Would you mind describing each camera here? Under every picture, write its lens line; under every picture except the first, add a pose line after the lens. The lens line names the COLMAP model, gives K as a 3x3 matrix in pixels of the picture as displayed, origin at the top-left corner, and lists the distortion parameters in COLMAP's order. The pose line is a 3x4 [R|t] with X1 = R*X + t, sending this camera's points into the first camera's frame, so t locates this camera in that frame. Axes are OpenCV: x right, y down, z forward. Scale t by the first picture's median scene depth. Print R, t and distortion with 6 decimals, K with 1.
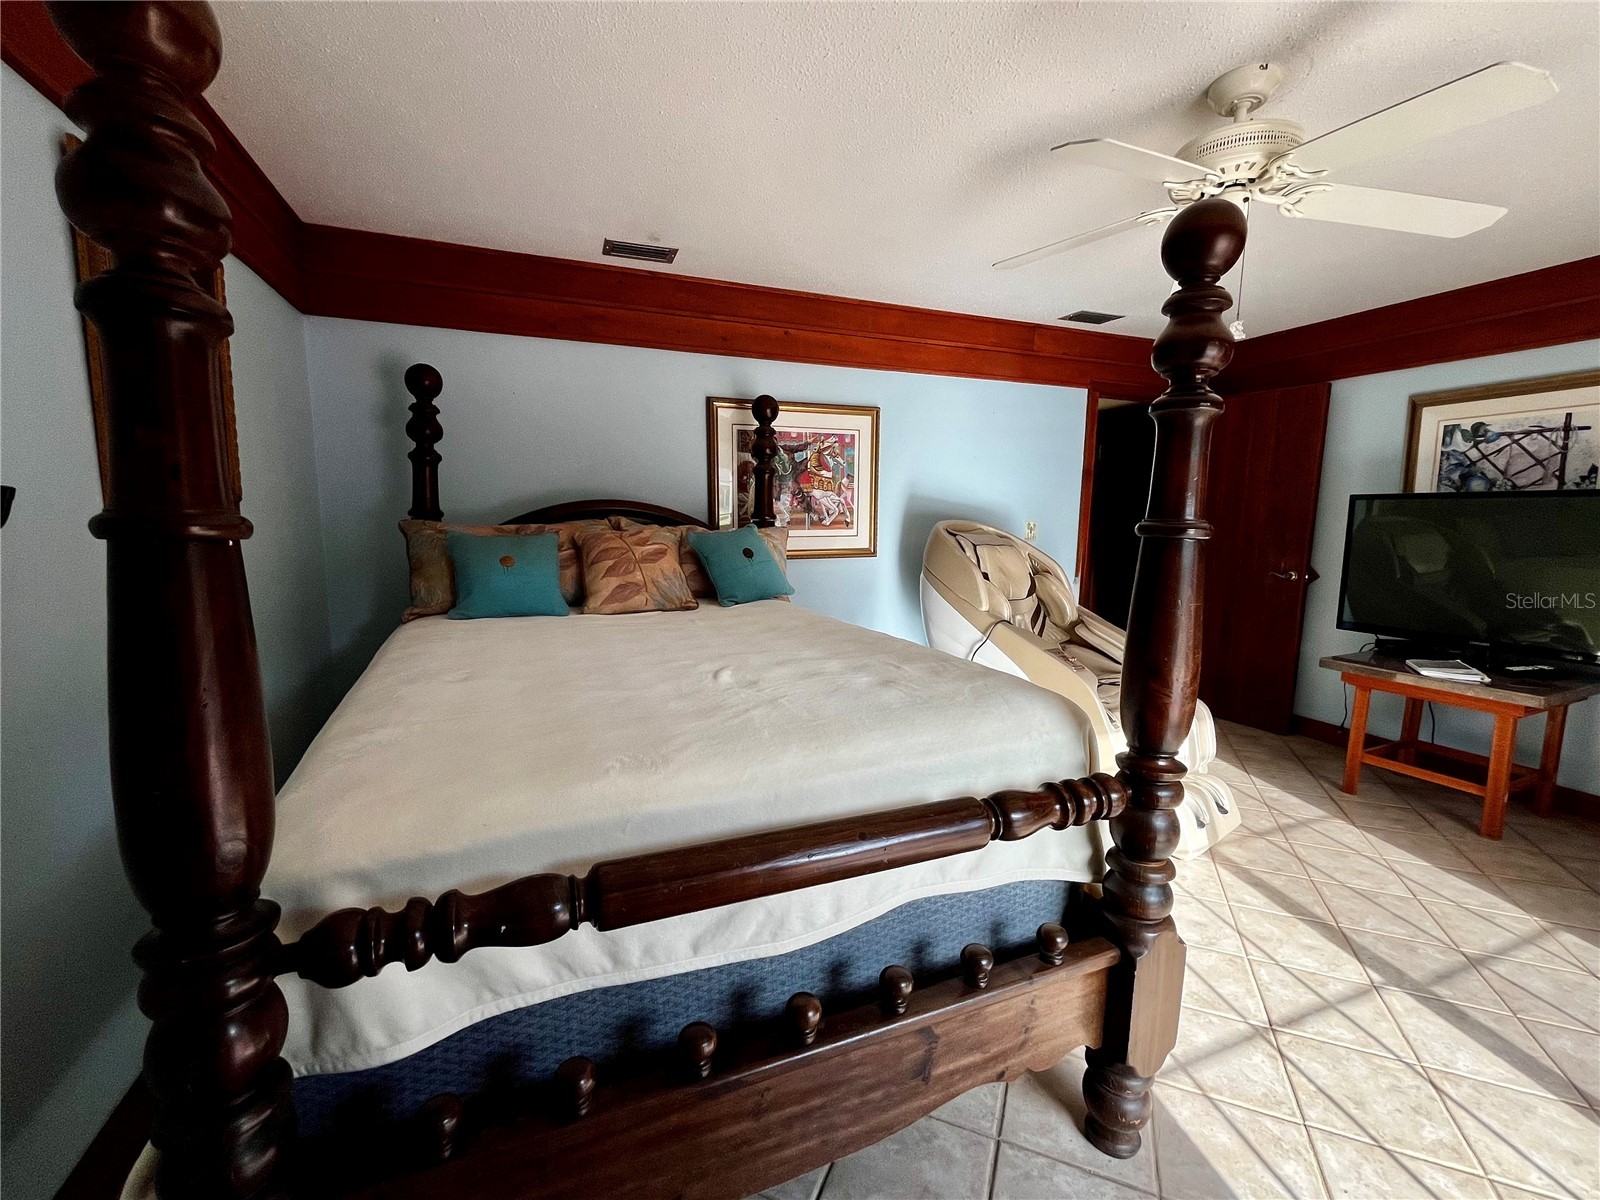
lens RADIAL K [[645.3, 0, 799.0], [0, 645.3, 594.5], [0, 0, 1]] dist [-0.001277, -0.000728]
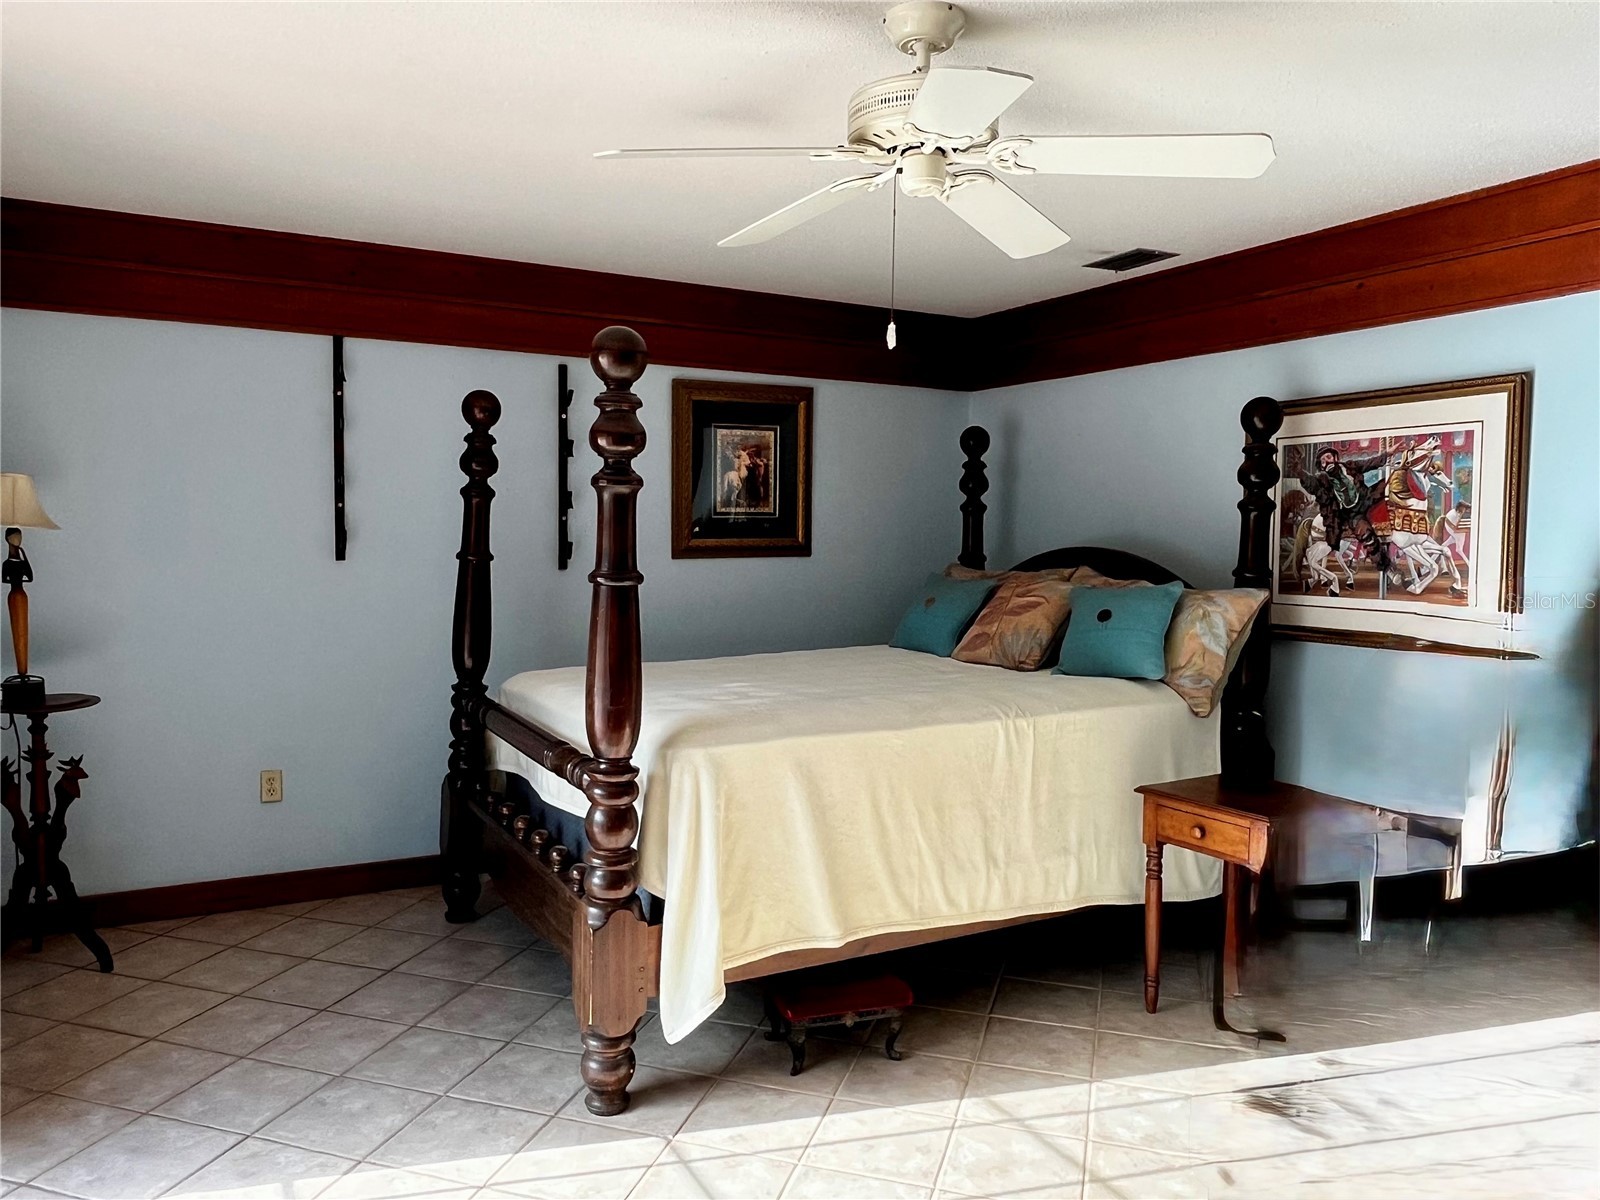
lens RADIAL K [[1127.7, 0, 799.6], [0, 1127.7, 596.5], [0, 0, 1]] dist [-0.003245, -0.001471]
pose [[0.145709, 0.049760, -0.988075, 0.950449], [-0.143714, 0.989205, 0.028624, -0.056366], [0.978834, 0.137829, 0.151287, 0.326617]]
